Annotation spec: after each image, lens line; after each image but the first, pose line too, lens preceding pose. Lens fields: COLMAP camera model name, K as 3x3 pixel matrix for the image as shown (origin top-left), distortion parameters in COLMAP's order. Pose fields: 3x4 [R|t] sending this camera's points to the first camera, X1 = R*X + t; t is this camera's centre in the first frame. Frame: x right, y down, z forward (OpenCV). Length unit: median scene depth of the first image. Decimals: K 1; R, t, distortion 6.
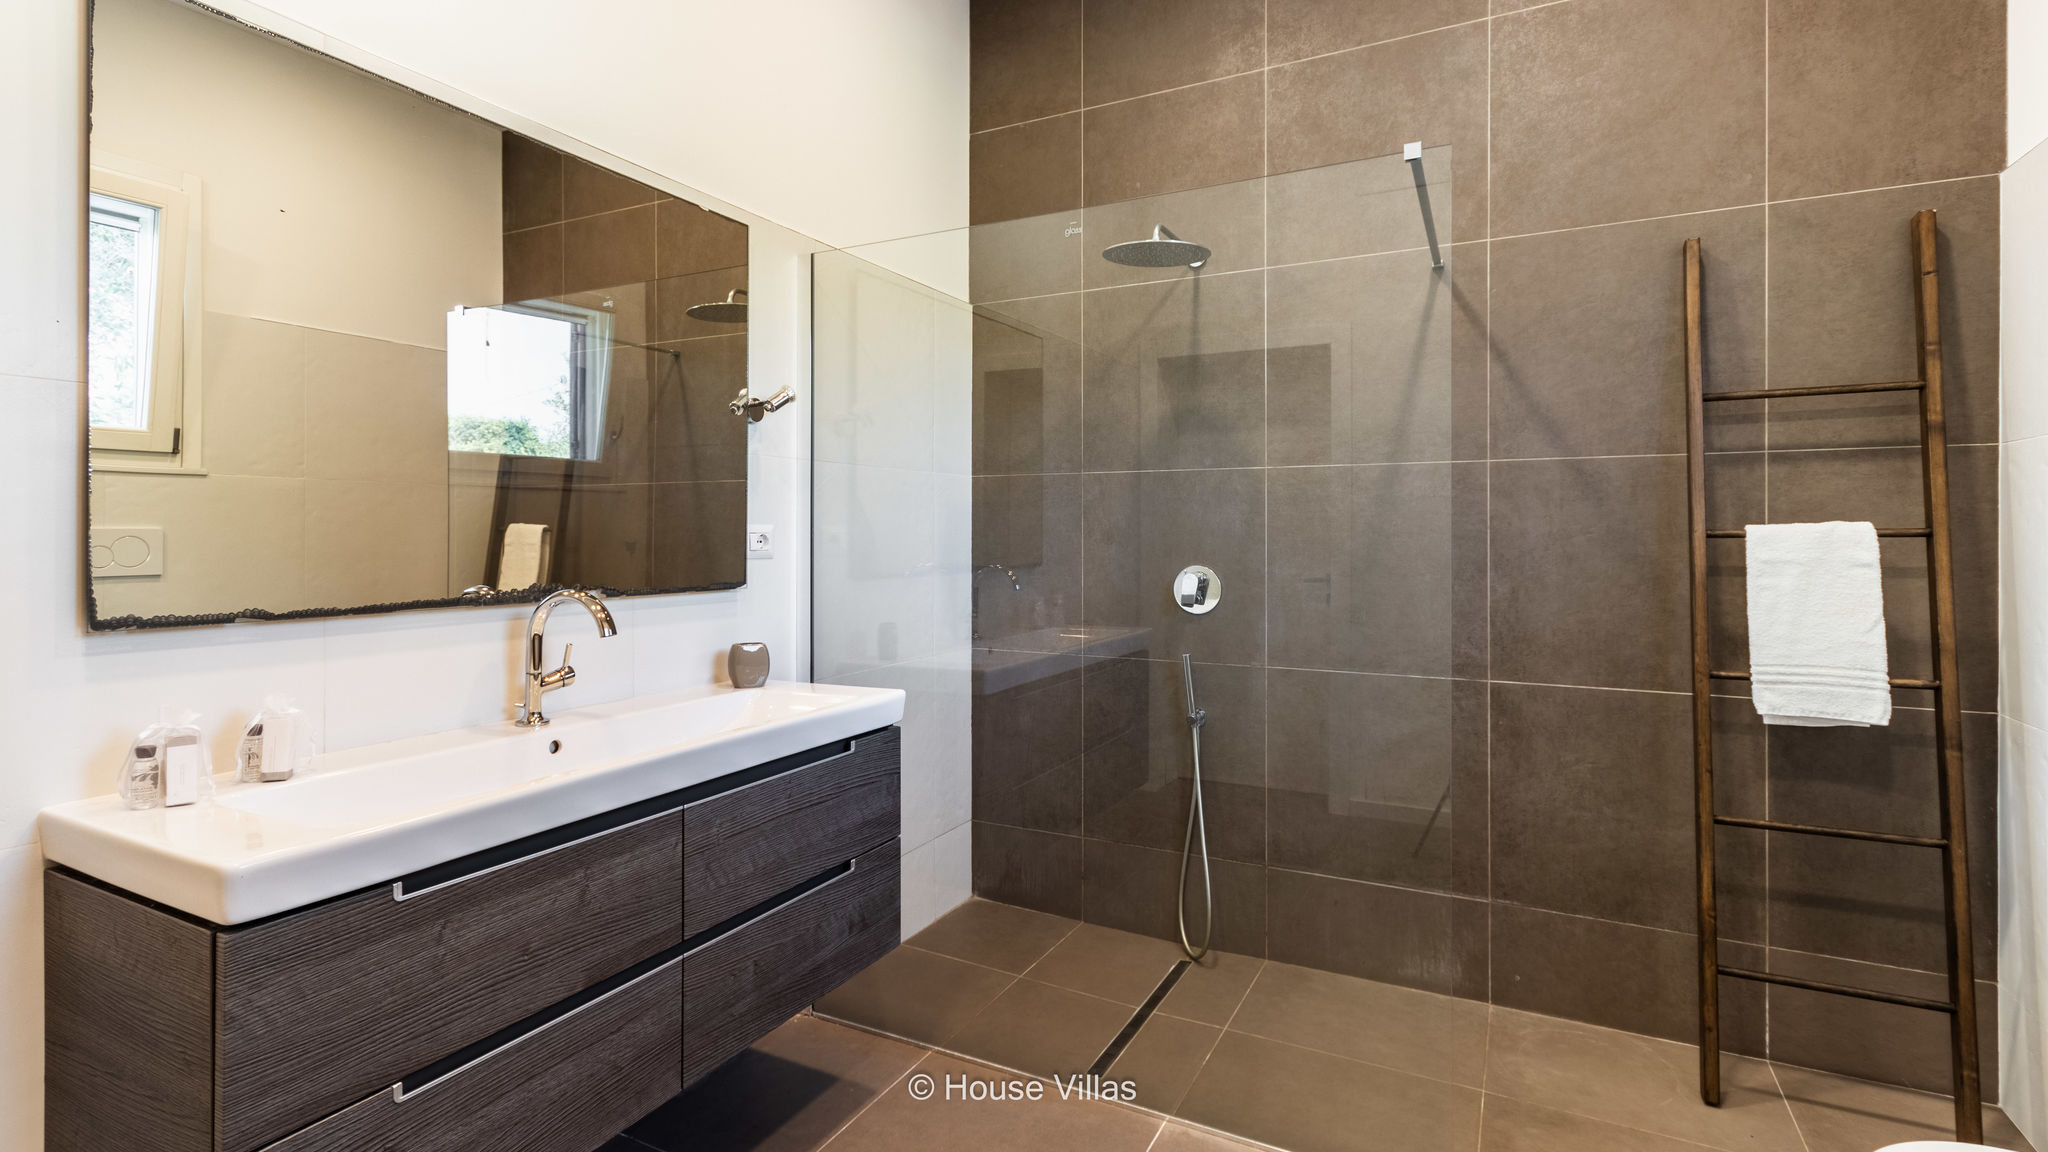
lens RADIAL K [[985.0, 0, 1035.4], [0, 985.0, 563.7], [0, 0, 1]] dist [0.014393, -0.003226]
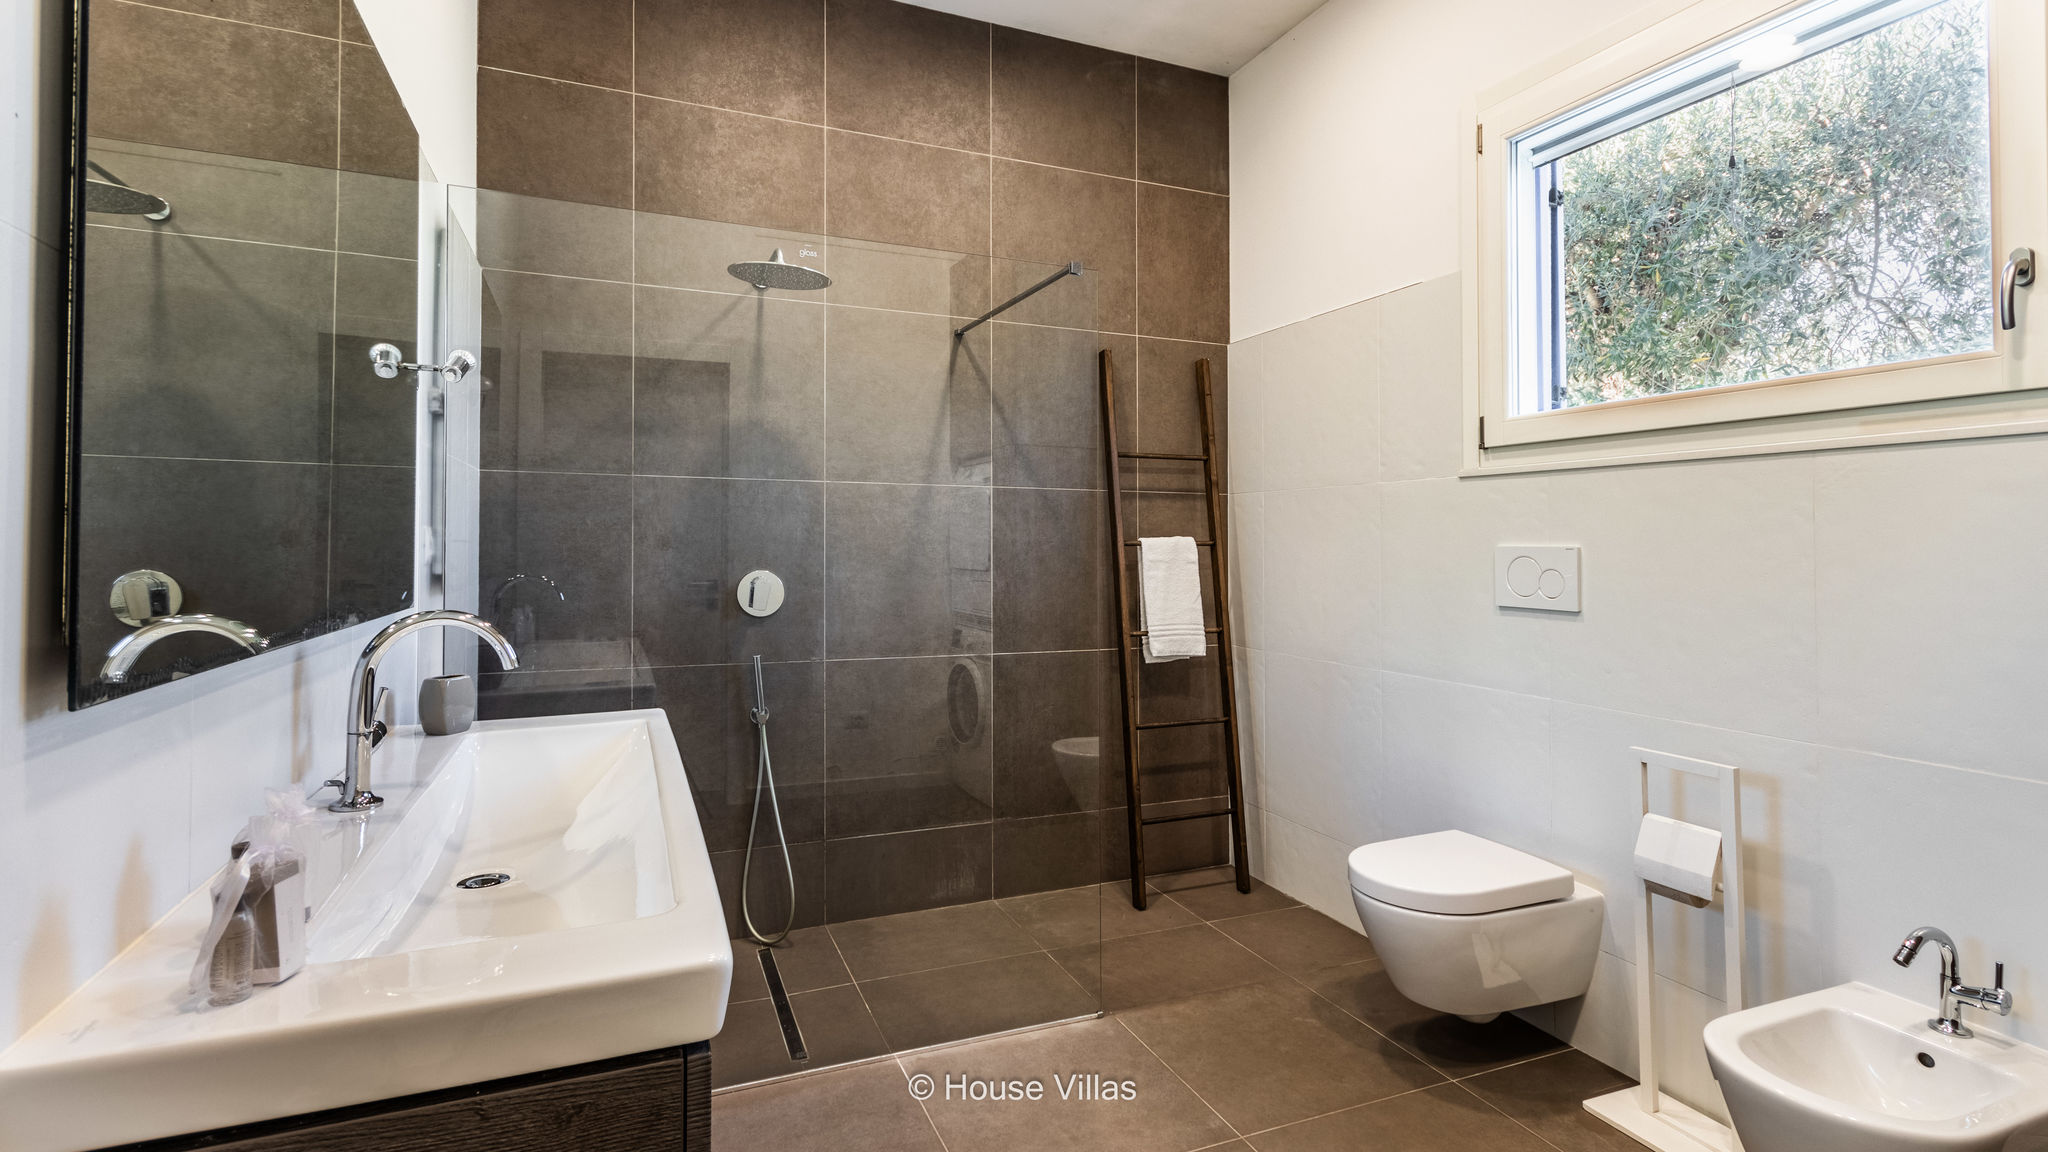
lens RADIAL K [[985.0, 0, 1024.9], [0, 985.0, 560.3], [0, 0, 1]] dist [0.014393, -0.003226]
pose [[0.630062, -0.006826, 0.776515, -0.604921], [0.018274, 0.999815, -0.006039, 0.002984], [-0.776330, 0.017994, 0.630070, 0.152436]]
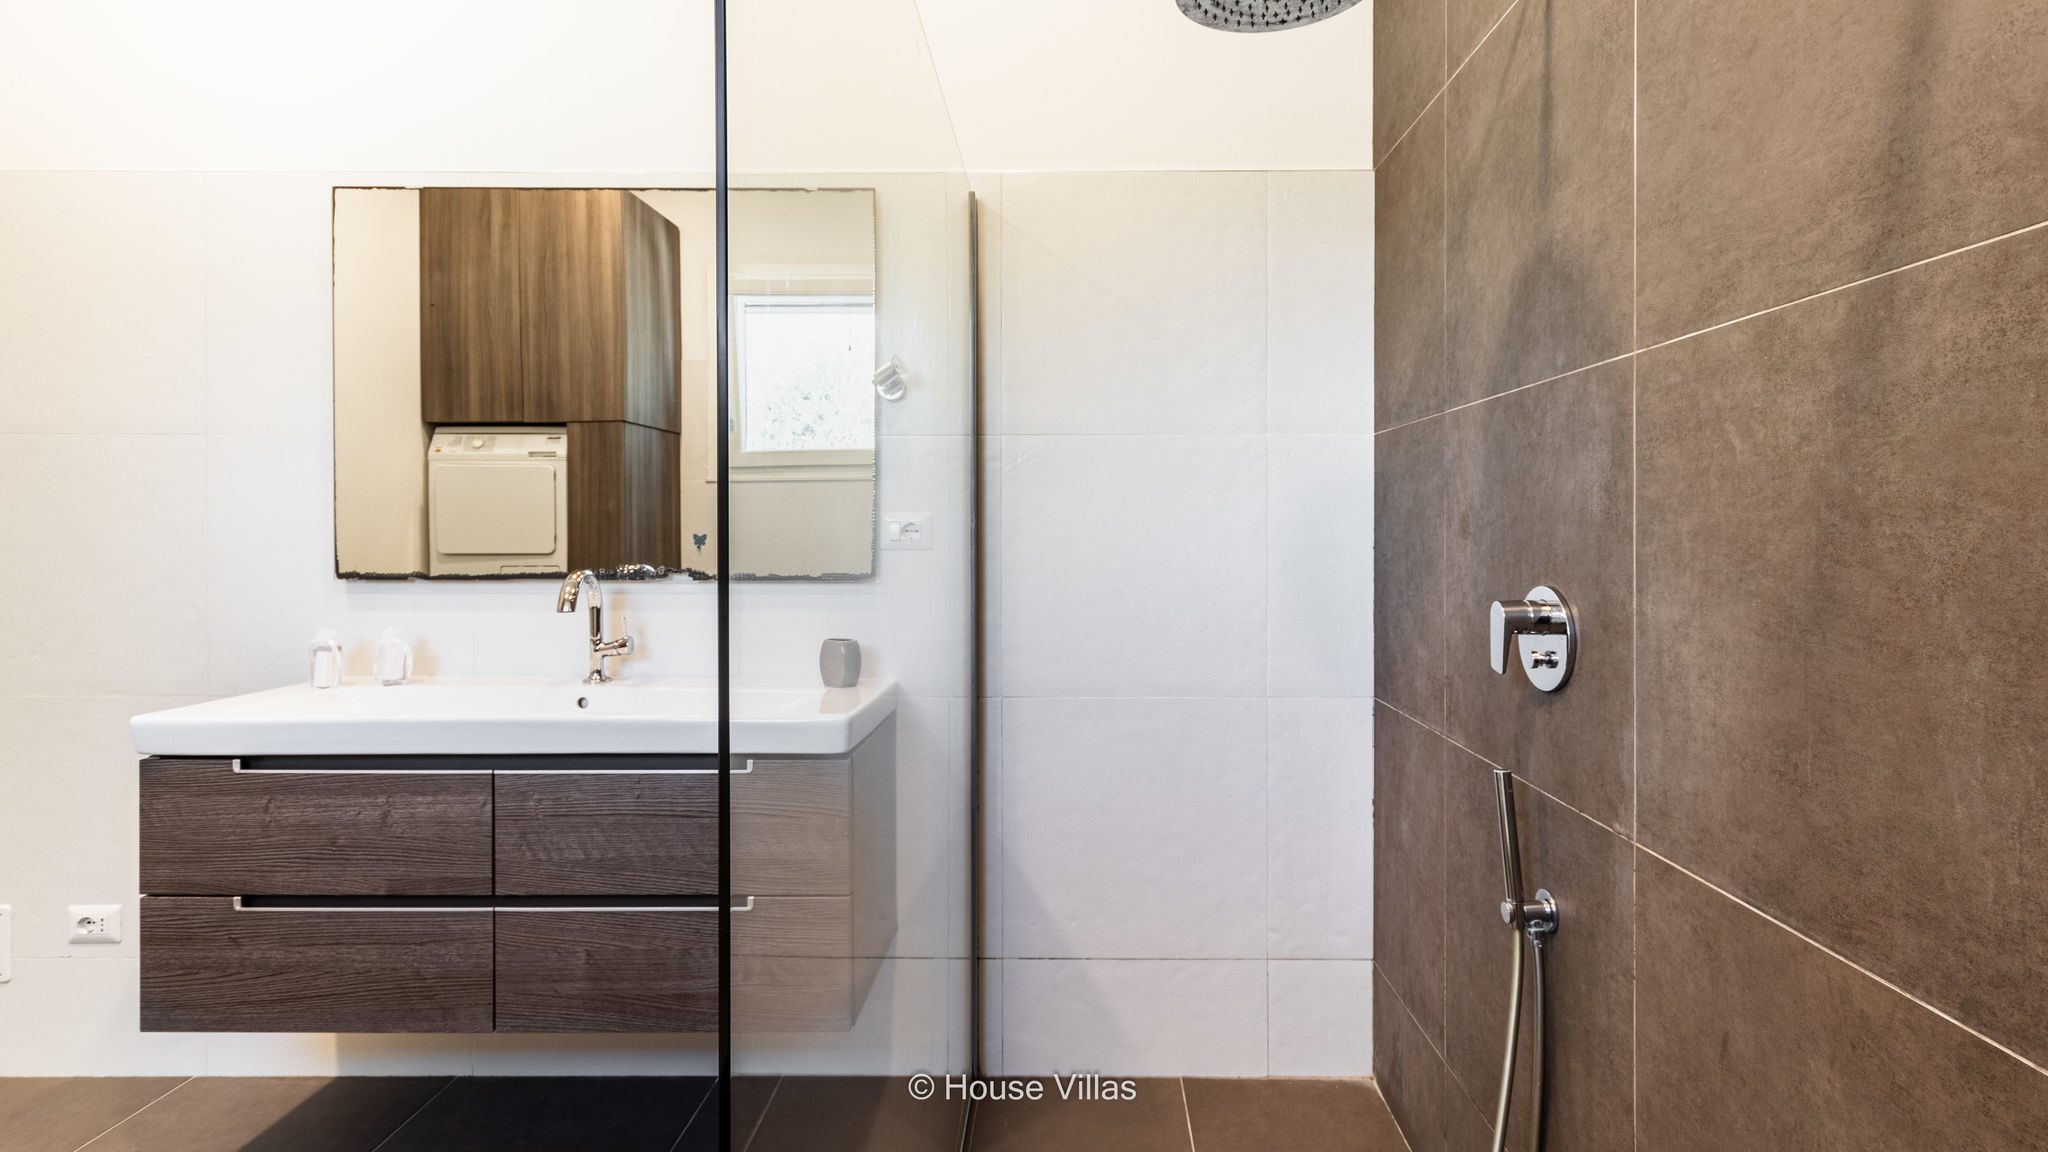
lens RADIAL K [[985.0, 0, 1053.8], [0, 985.0, 554.0], [0, 0, 1]] dist [0.014393, -0.003226]
pose [[0.431617, 0.021474, -0.901801, 0.617828], [-0.027756, 0.999559, 0.010517, -0.015235], [0.901630, 0.020491, 0.432023, 0.752927]]
